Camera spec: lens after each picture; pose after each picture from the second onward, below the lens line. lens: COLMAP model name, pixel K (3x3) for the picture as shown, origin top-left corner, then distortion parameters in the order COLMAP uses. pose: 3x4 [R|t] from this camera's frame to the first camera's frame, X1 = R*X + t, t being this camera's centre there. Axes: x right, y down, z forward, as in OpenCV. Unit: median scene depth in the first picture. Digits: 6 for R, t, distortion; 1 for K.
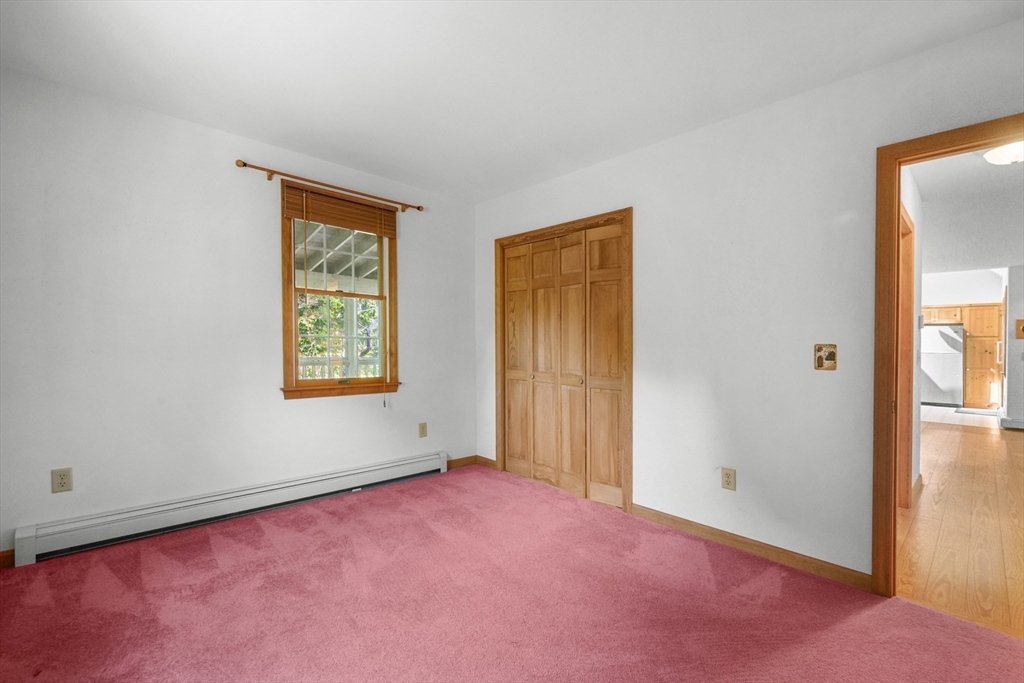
lens RADIAL K [[445.3, 0, 510.7], [0, 445.3, 344.2], [0, 0, 1]] dist [0.001904, 0.000239]
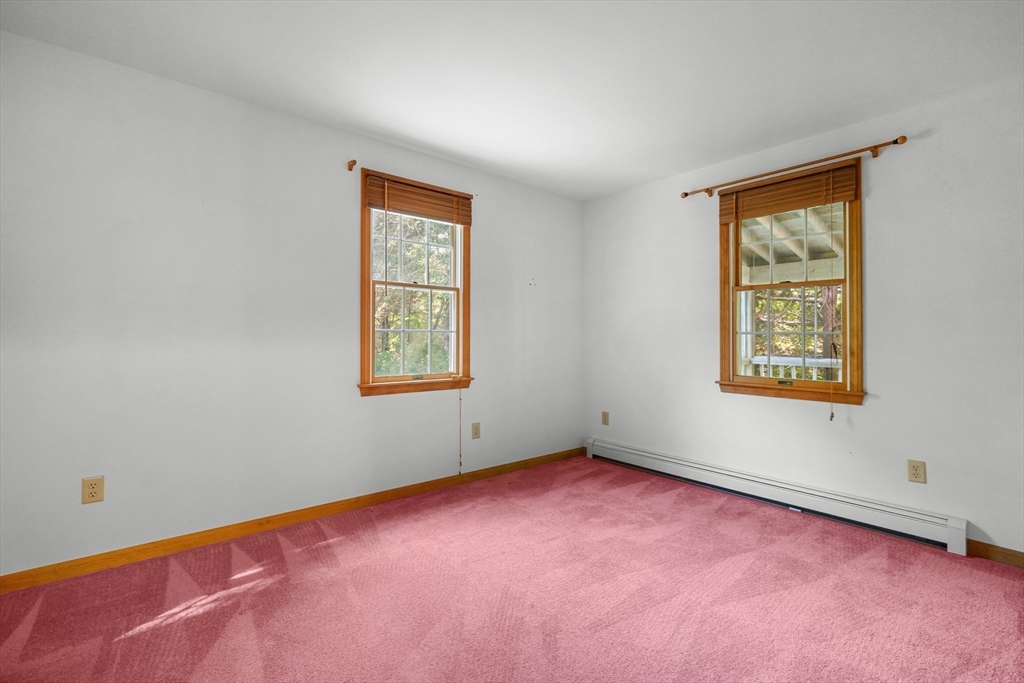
lens RADIAL K [[463.2, 0, 511.1], [0, 463.2, 331.3], [0, 0, 1]] dist [0.002710, 0.000597]
pose [[-0.051436, -0.025204, -0.998358, 0.669428], [-0.001772, 0.999682, -0.025147, 0.006274], [0.998675, 0.000475, -0.051465, 0.564025]]
